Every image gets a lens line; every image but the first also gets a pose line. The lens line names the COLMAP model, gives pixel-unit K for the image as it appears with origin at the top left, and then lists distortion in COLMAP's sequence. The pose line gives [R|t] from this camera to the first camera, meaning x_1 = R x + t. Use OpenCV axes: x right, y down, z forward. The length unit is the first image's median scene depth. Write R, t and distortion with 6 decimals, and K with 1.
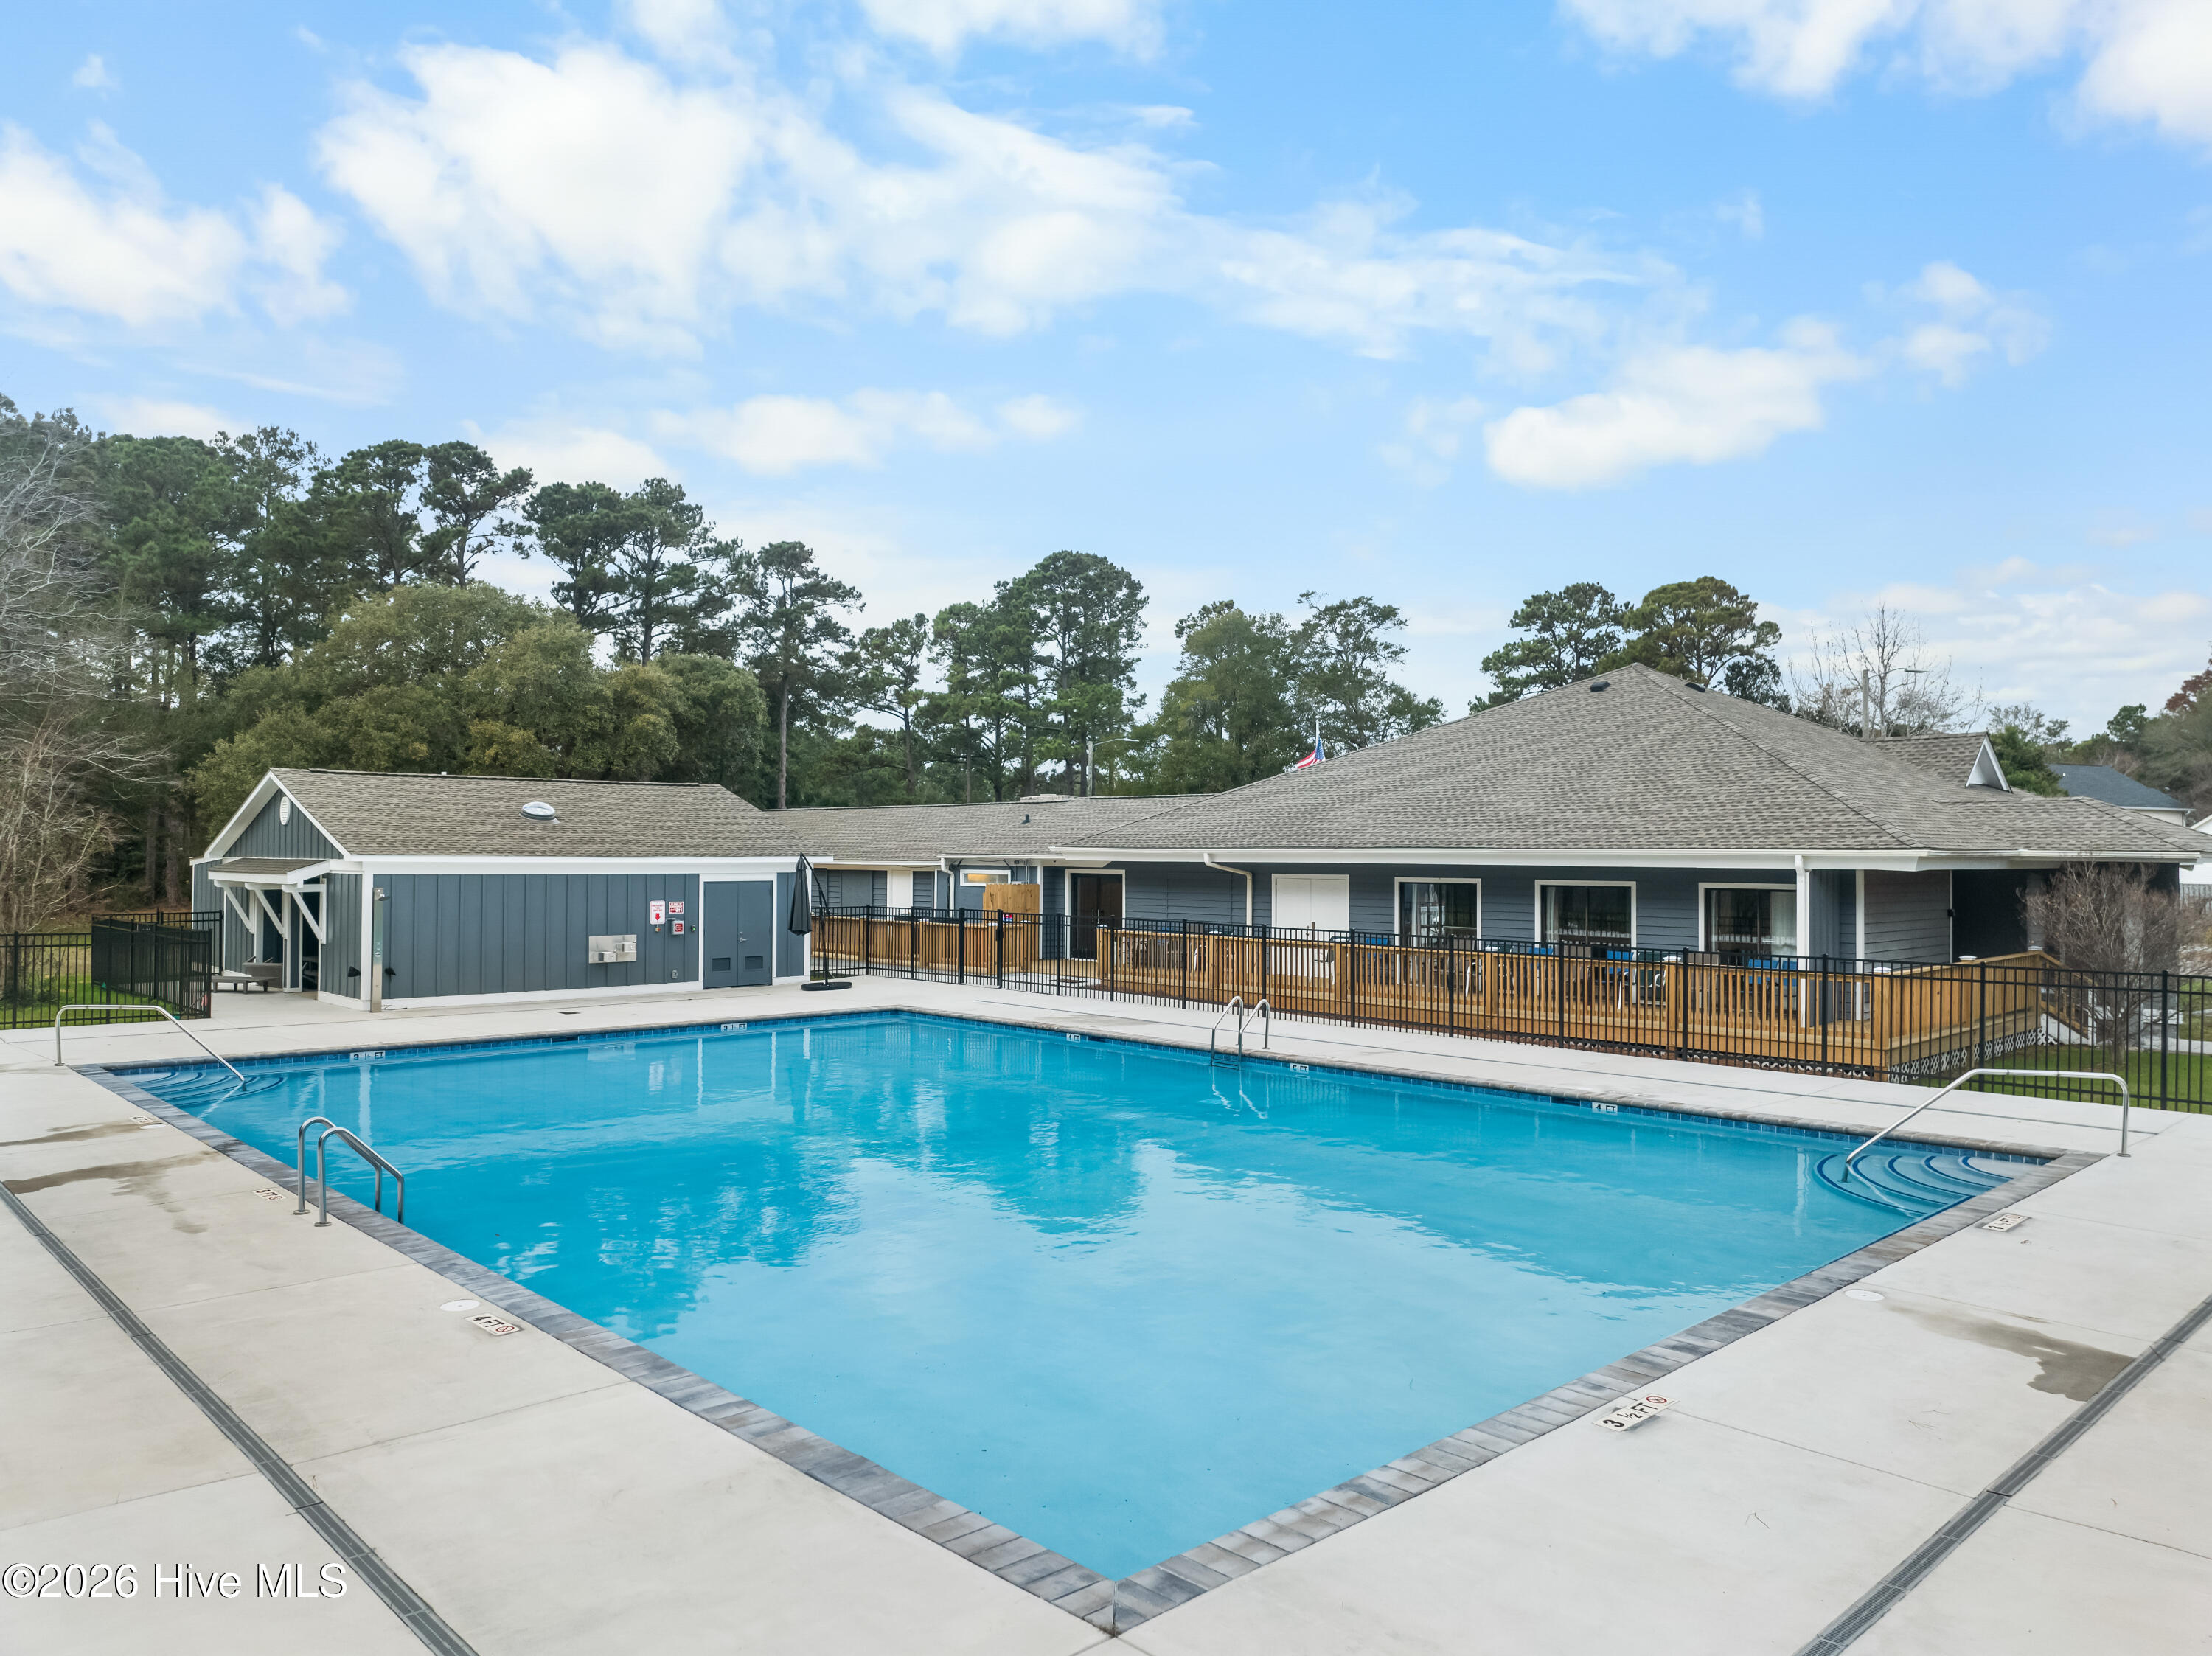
lens RADIAL K [[1558.1, 0, 1094.3], [0, 1558.1, 836.3], [0, 0, 1]] dist [-0.023626, -0.018713]
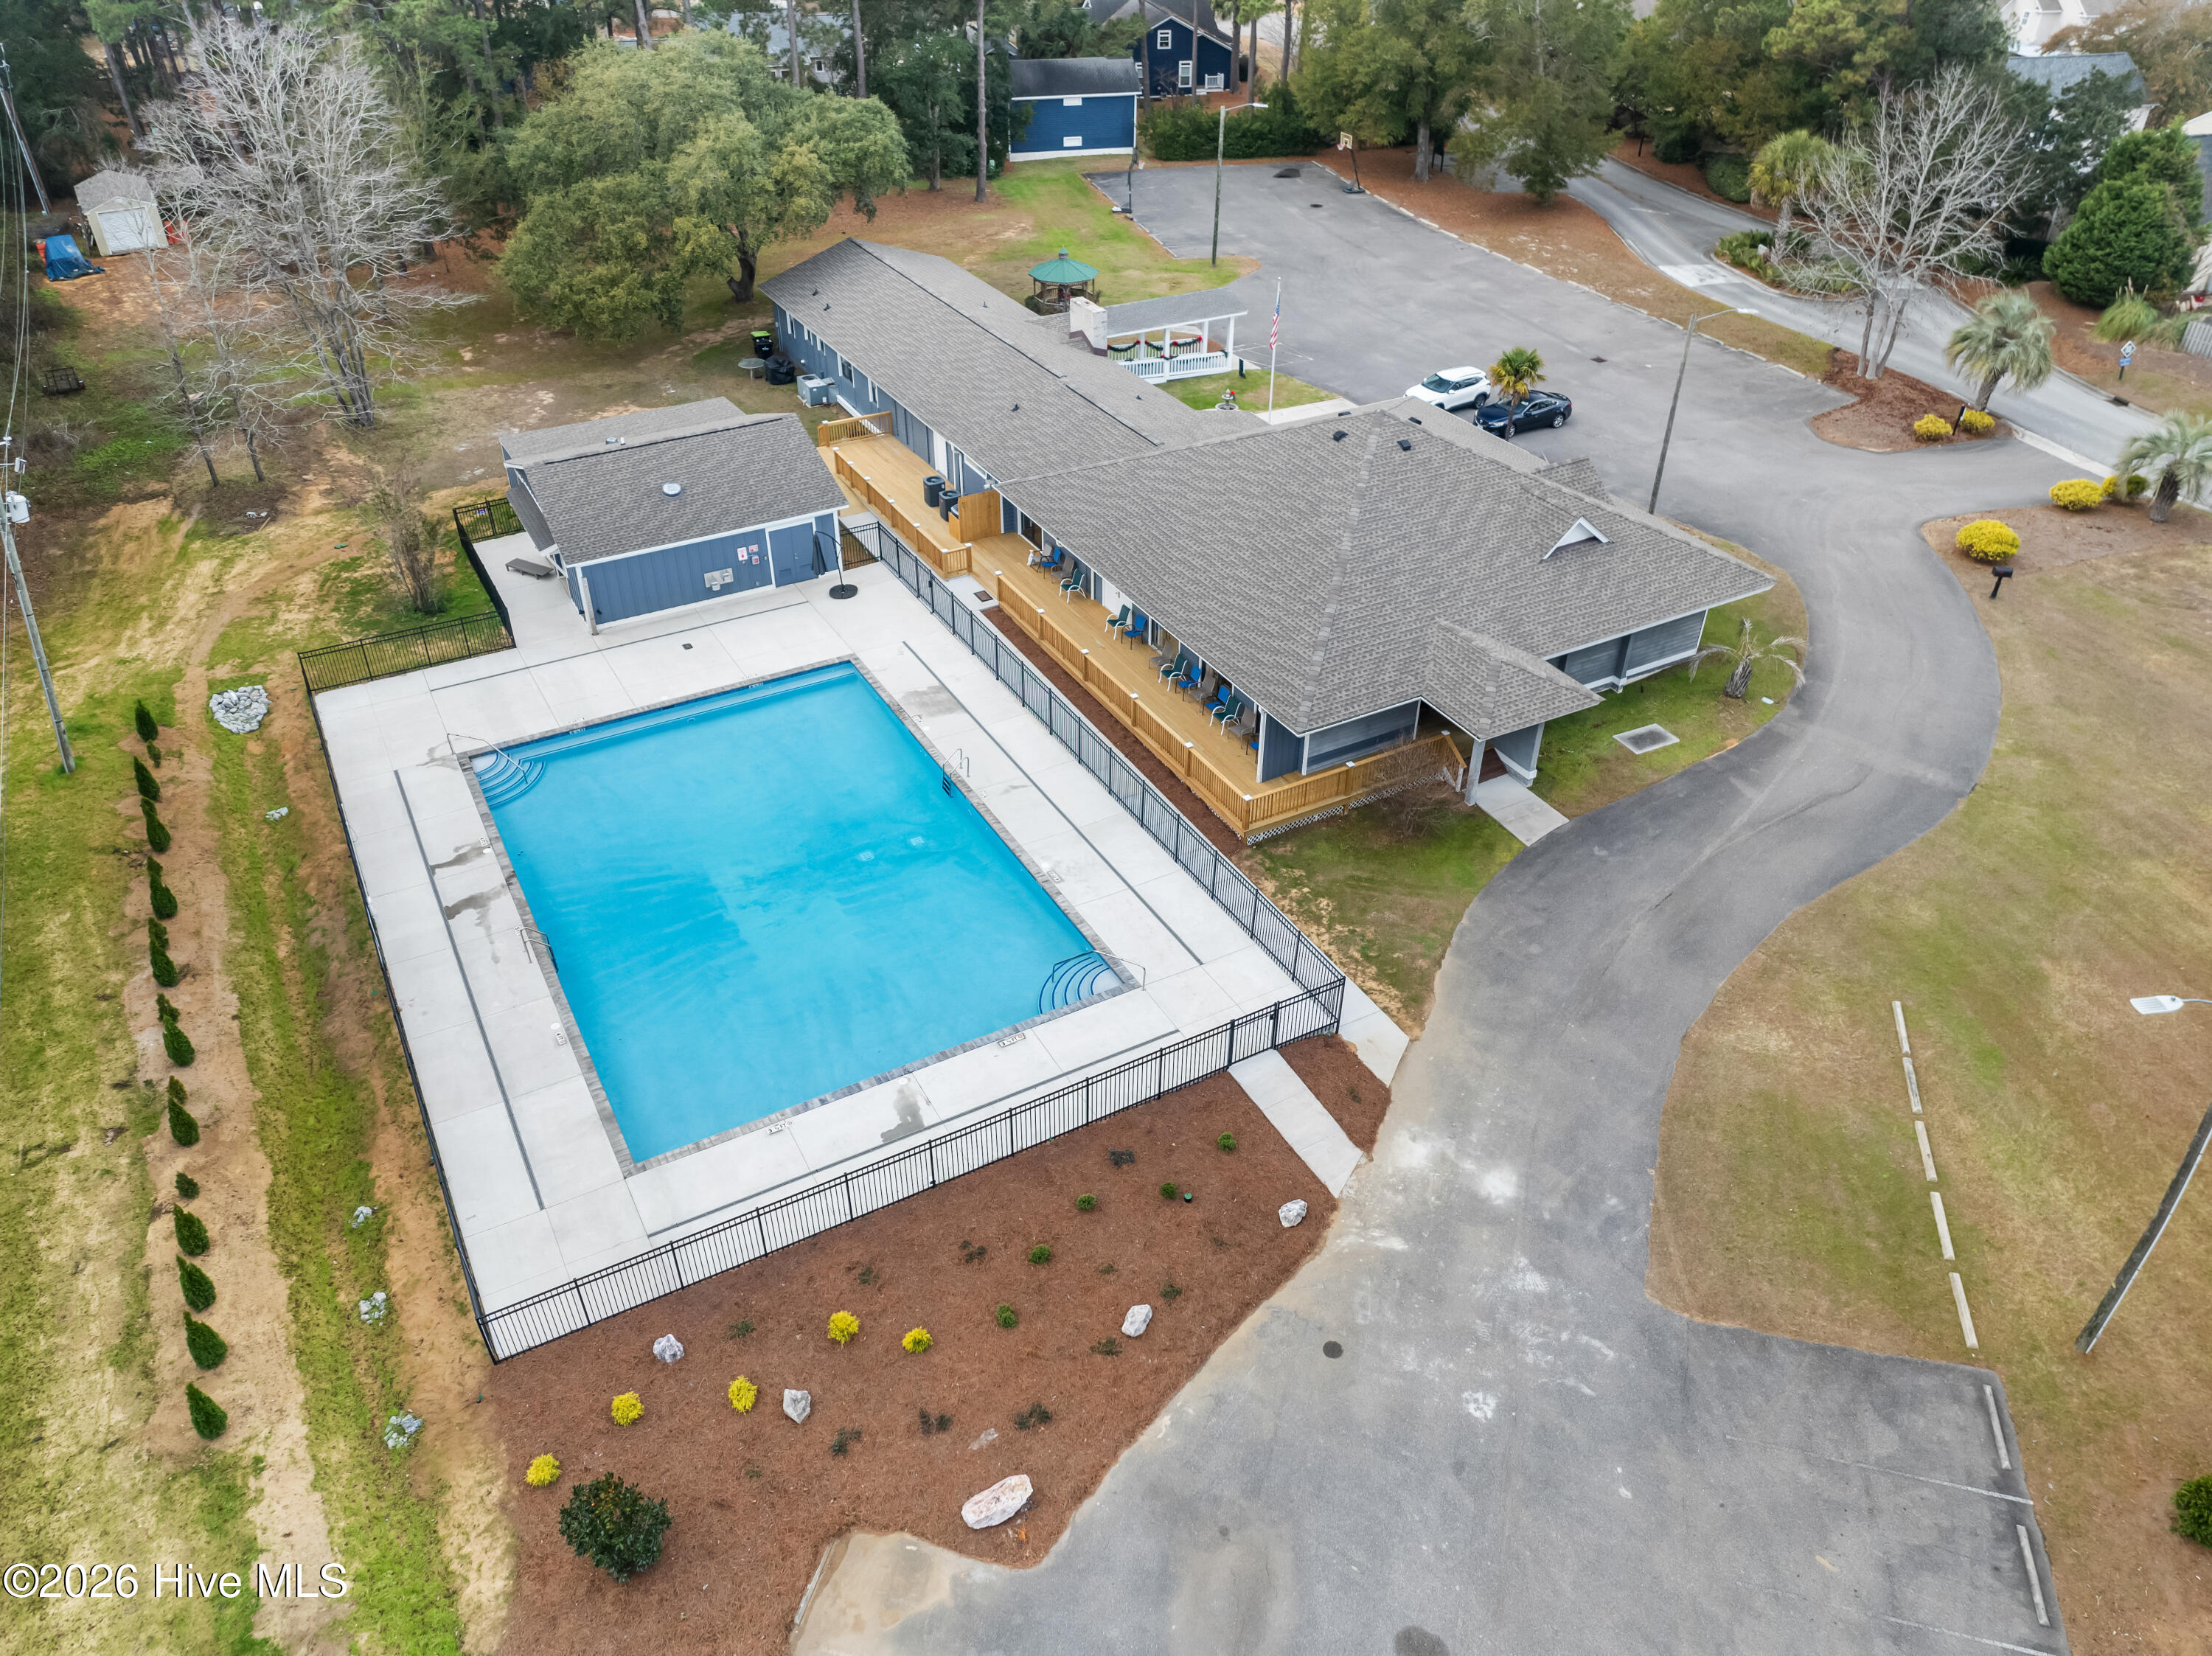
lens RADIAL K [[1558.1, 0, 1106.8], [0, 1558.1, 826.9], [0, 0, 1]] dist [-0.023626, -0.018713]
pose [[0.971094, 0.140886, -0.192683, 0.272243], [0.000356, 0.806377, 0.591401, -0.404544], [0.238695, -0.574375, 0.783018, -0.243519]]
